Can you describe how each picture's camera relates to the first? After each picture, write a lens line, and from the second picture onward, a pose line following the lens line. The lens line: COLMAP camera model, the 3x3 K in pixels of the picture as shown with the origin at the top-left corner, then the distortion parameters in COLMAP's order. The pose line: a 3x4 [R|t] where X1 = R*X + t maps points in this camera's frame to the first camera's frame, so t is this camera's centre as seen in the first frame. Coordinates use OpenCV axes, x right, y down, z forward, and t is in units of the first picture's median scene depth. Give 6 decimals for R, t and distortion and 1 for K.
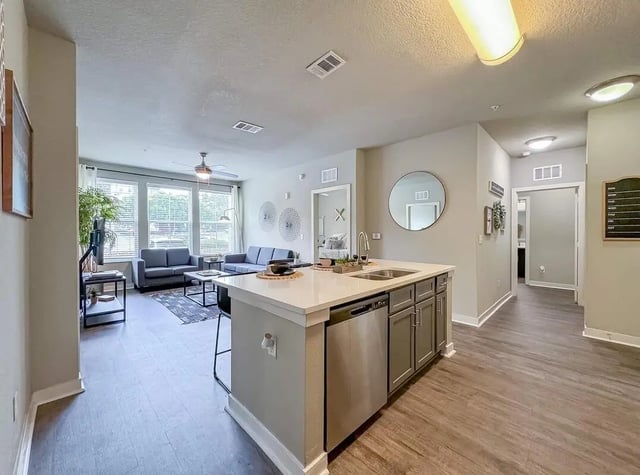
lens RADIAL K [[260.9, 0, 320.7], [0, 260.9, 236.1], [0, 0, 1]] dist [-0.002002, -0.000972]
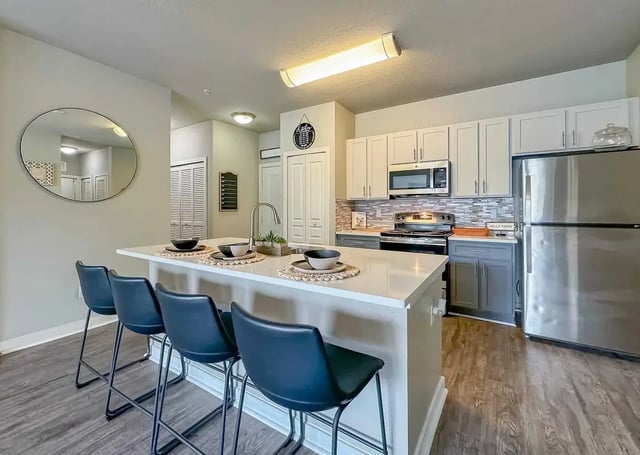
lens RADIAL K [[275.5, 0, 307.4], [0, 275.5, 208.4], [0, 0, 1]] dist [0.001606, 0.000463]
pose [[-0.198493, 0.001014, 0.980102, -0.563817], [0.015685, 0.999875, 0.002142, 0.002434], [-0.979977, 0.015798, -0.198484, 0.836164]]
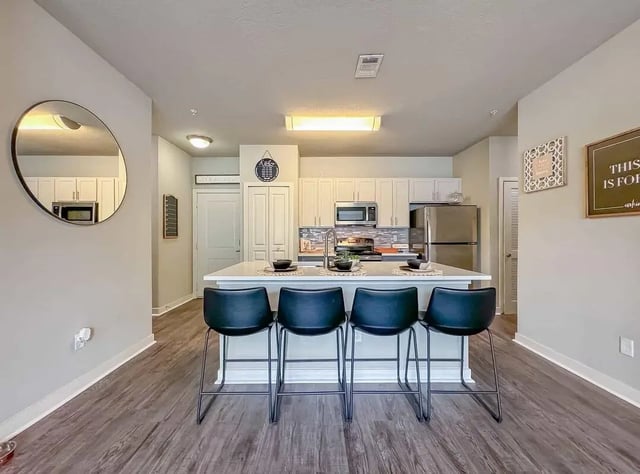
lens RADIAL K [[261.1, 0, 310.7], [0, 261.1, 236.5], [0, 0, 1]] dist [0.000272, 0.000433]
pose [[-0.706615, -0.000081, 0.707598, -0.413313], [0.012459, 0.999844, 0.012556, -0.000668], [-0.707489, 0.017688, -0.706503, 1.439146]]
